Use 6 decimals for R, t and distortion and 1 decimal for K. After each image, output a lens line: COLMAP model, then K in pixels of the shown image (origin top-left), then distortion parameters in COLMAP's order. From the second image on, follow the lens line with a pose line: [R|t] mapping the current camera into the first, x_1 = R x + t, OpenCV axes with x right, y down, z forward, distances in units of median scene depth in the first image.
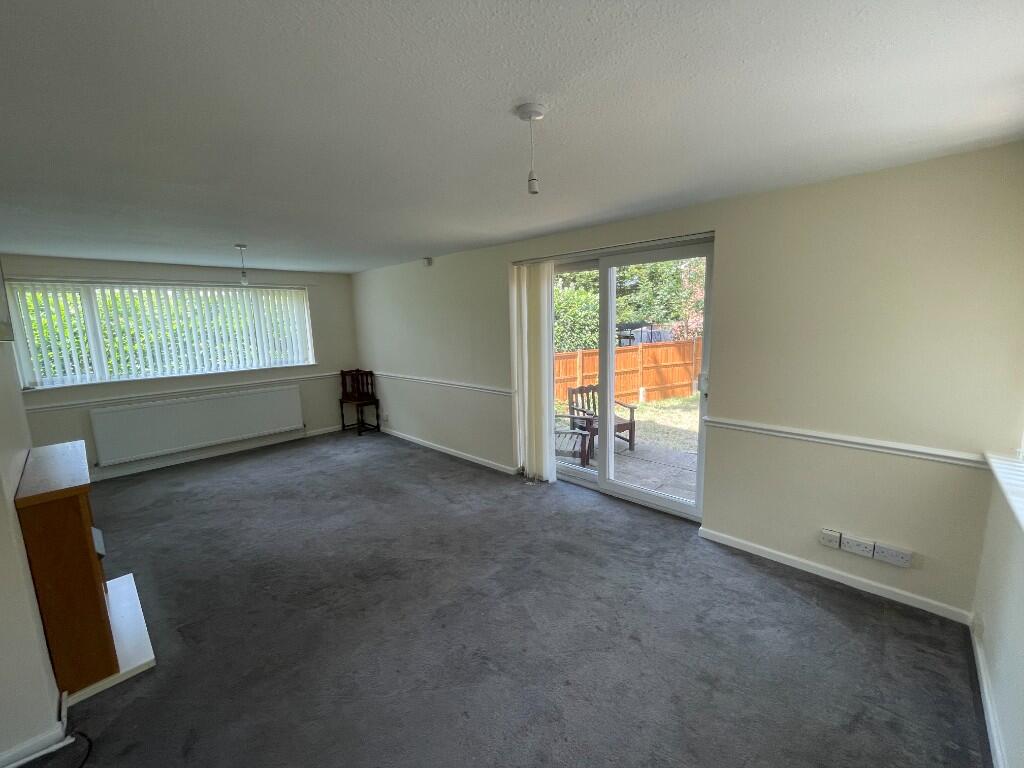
lens RADIAL K [[409.6, 0, 512.0], [0, 409.6, 384.0], [0, 0, 1]] dist [-0.000246, -0.000106]
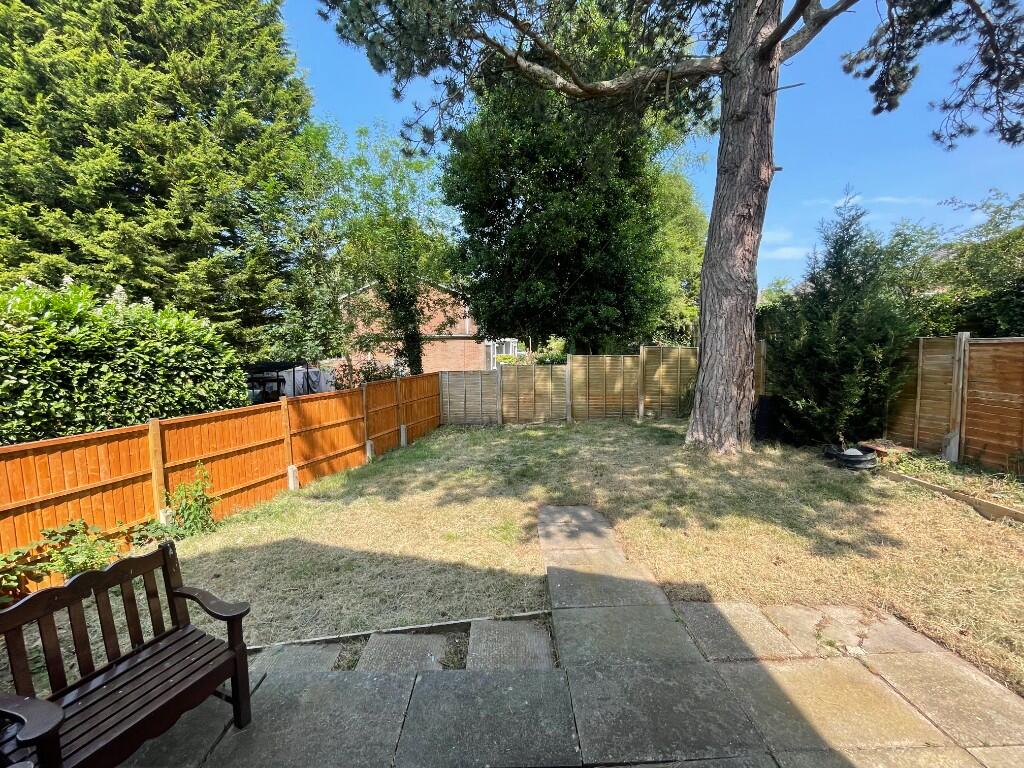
lens RADIAL K [[409.6, 0, 512.0], [0, 409.6, 384.0], [0, 0, 1]] dist [-0.000246, -0.000106]
pose [[0.710812, -0.039792, 0.702256, 0.105748], [0.100207, 0.993944, -0.045107, -0.049848], [-0.696208, 0.102433, 0.710495, 0.260858]]
